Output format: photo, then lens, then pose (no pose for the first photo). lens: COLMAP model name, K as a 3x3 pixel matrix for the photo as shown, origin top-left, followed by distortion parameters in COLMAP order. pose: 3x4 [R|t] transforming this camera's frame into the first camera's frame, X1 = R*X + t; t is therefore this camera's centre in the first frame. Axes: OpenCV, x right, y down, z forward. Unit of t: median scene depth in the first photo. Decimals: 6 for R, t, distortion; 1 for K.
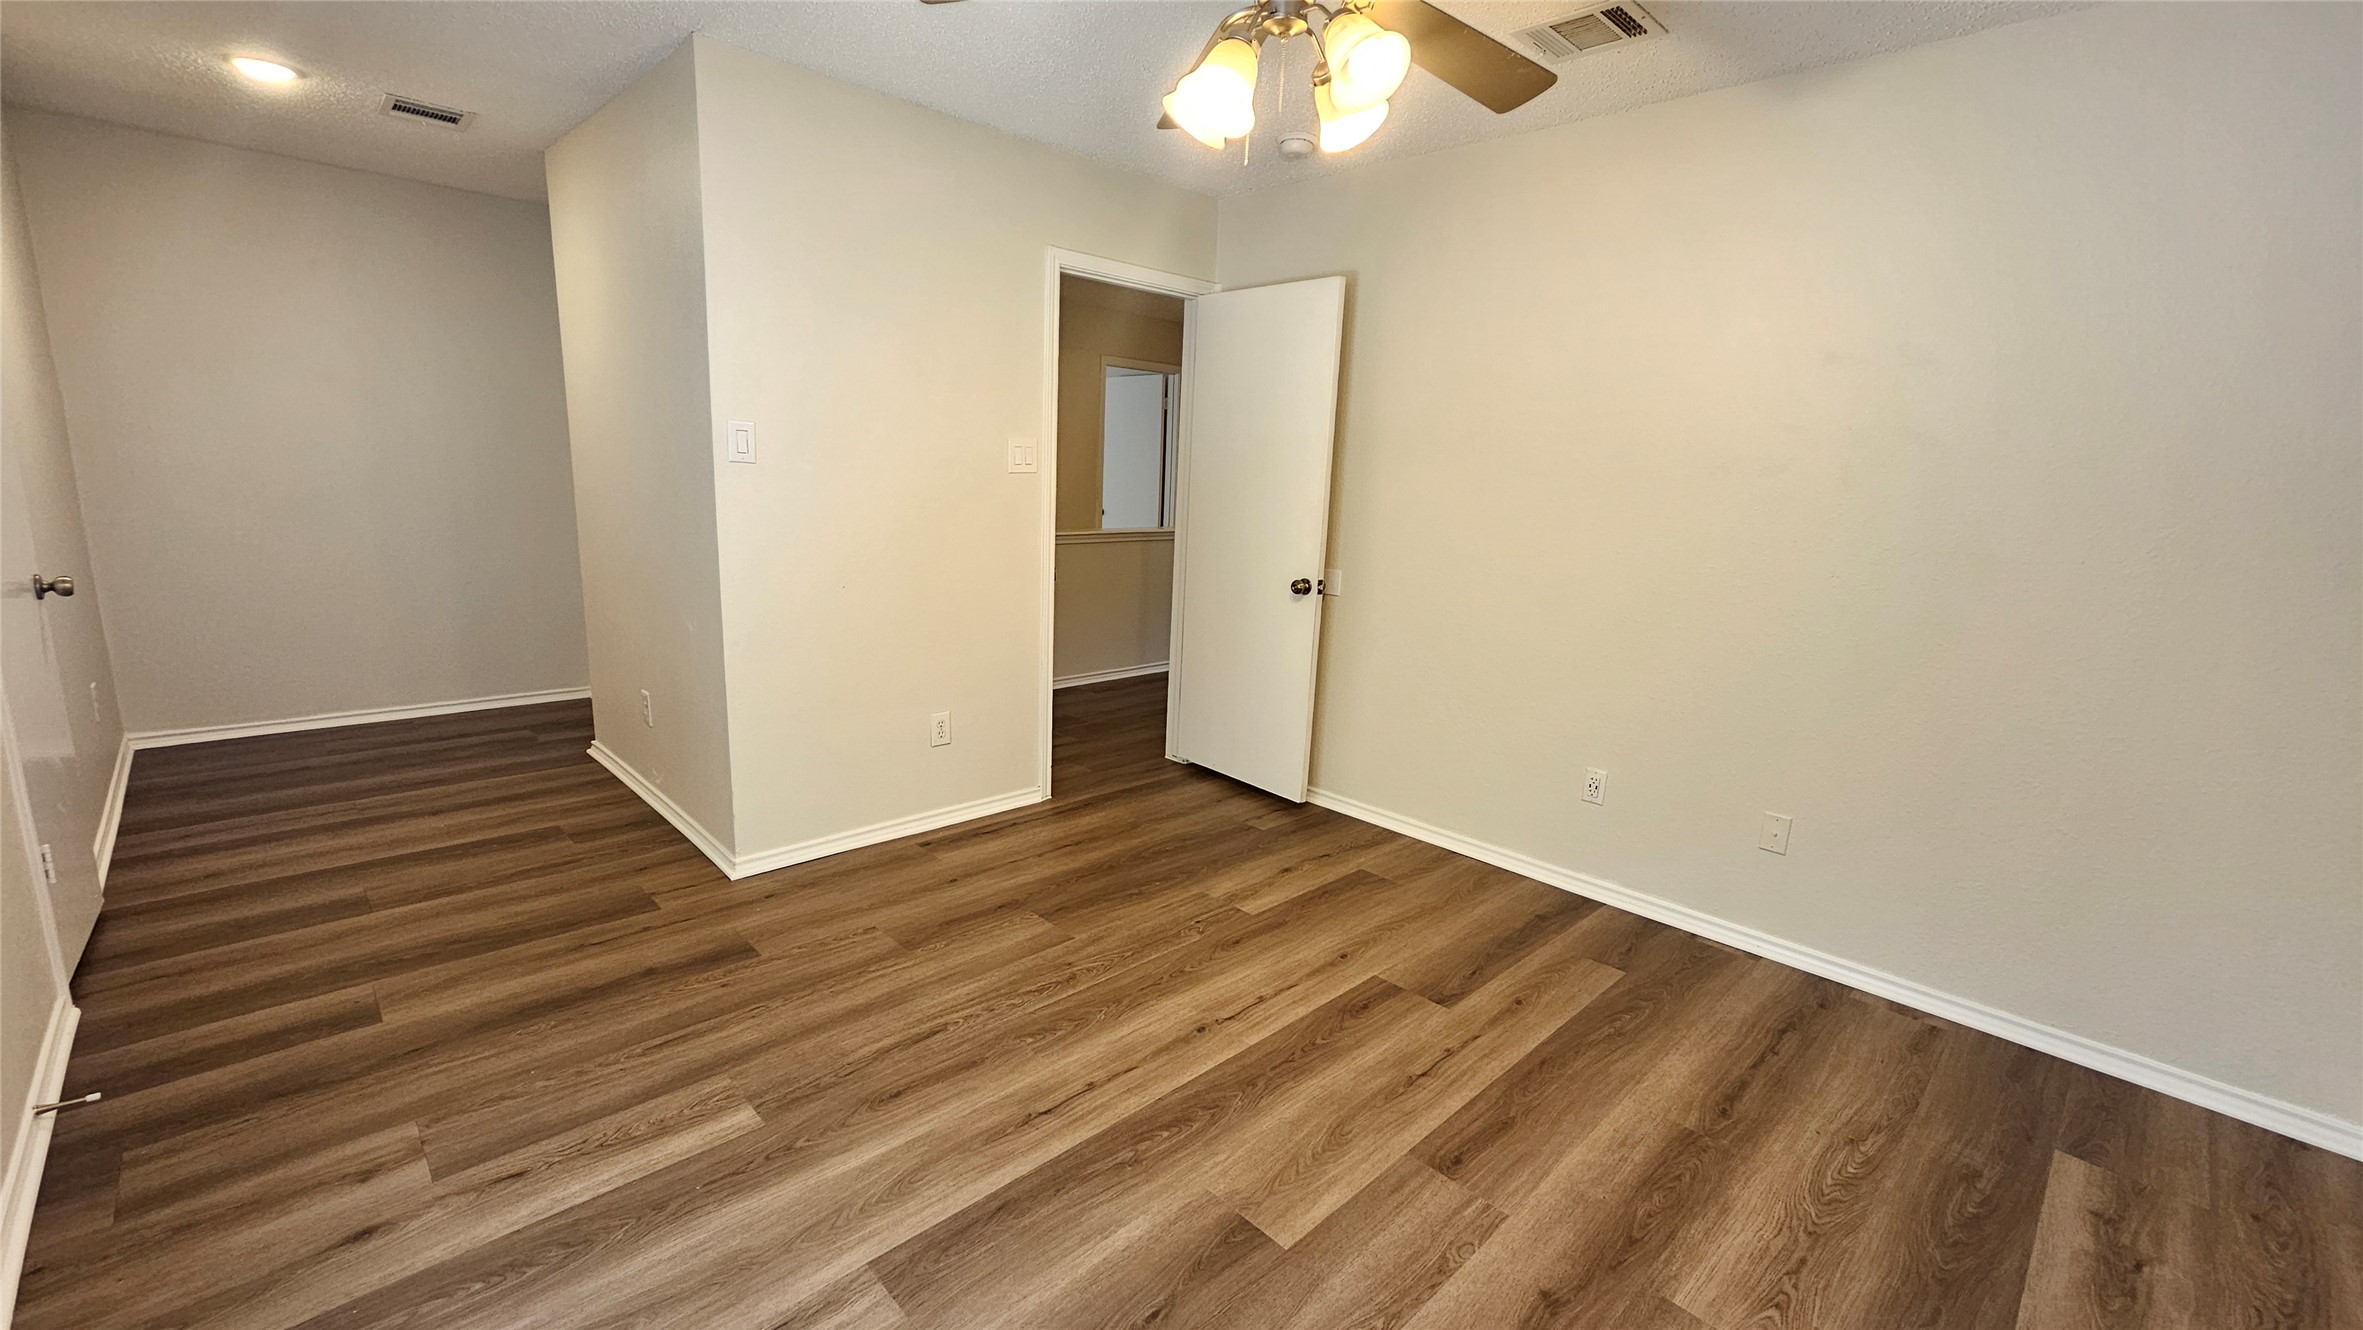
lens RADIAL K [[968.7, 0, 1182.1], [0, 968.7, 673.9], [0, 0, 1]] dist [-0.000111, 0.000115]
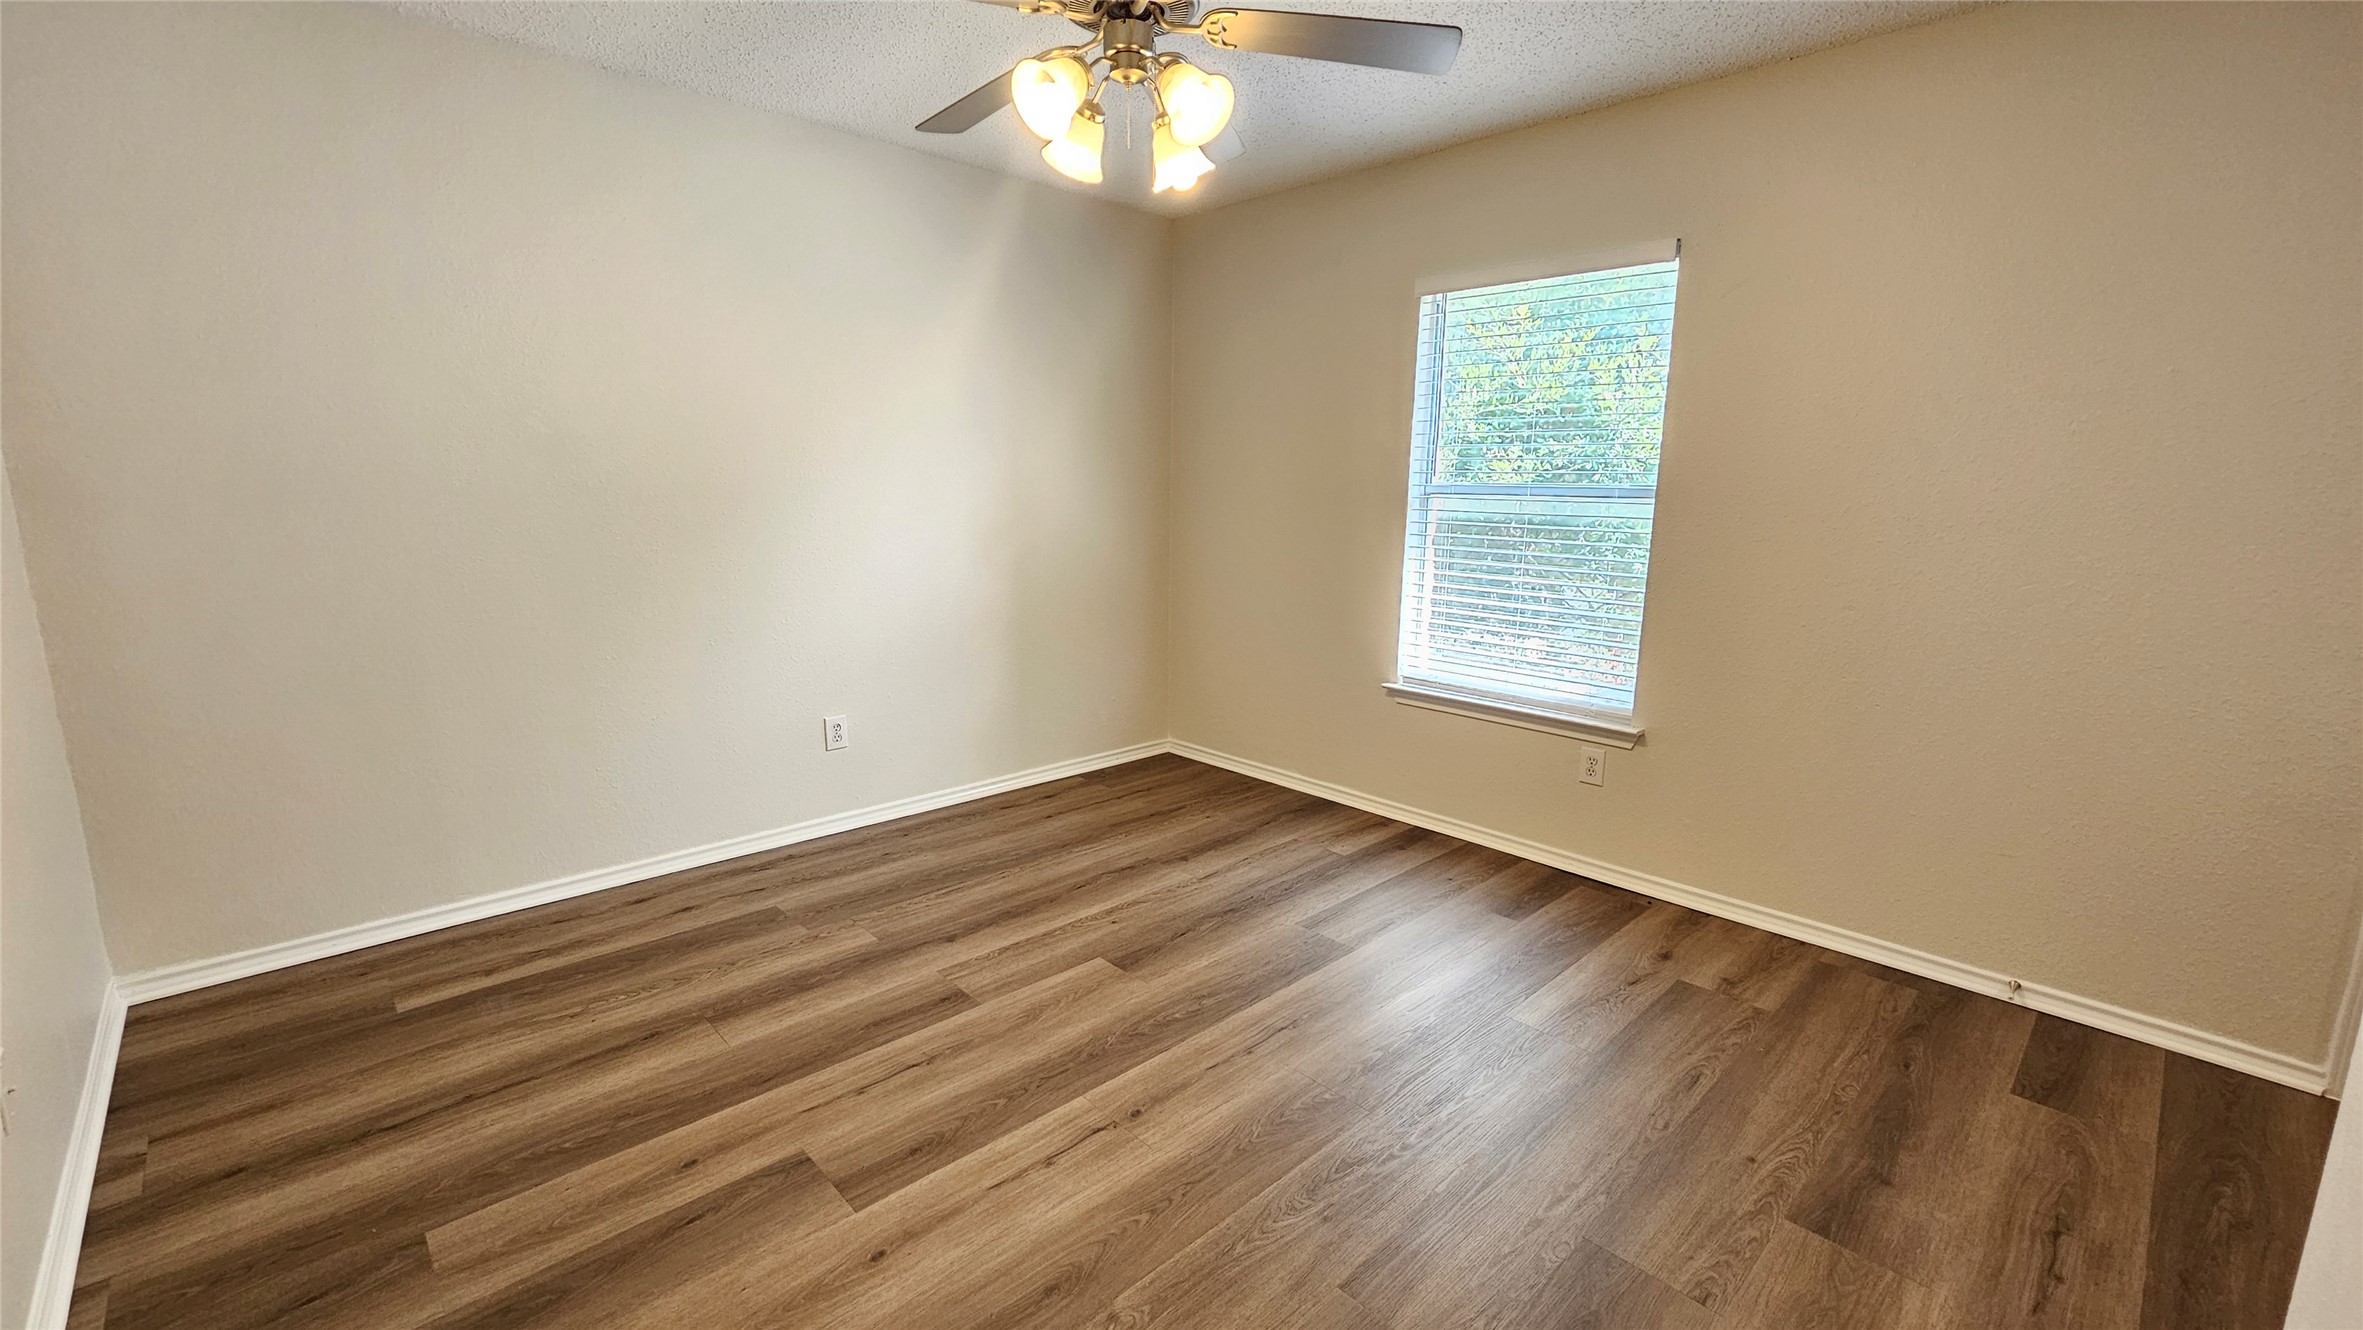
lens RADIAL K [[968.7, 0, 1180.3], [0, 968.7, 662.9], [0, 0, 1]] dist [-0.000111, 0.000115]
pose [[-0.998464, -0.055403, -0.000774, 0.003413], [-0.051490, 0.922605, 0.382295, -0.360170], [-0.020467, 0.381747, -0.924040, 1.806862]]
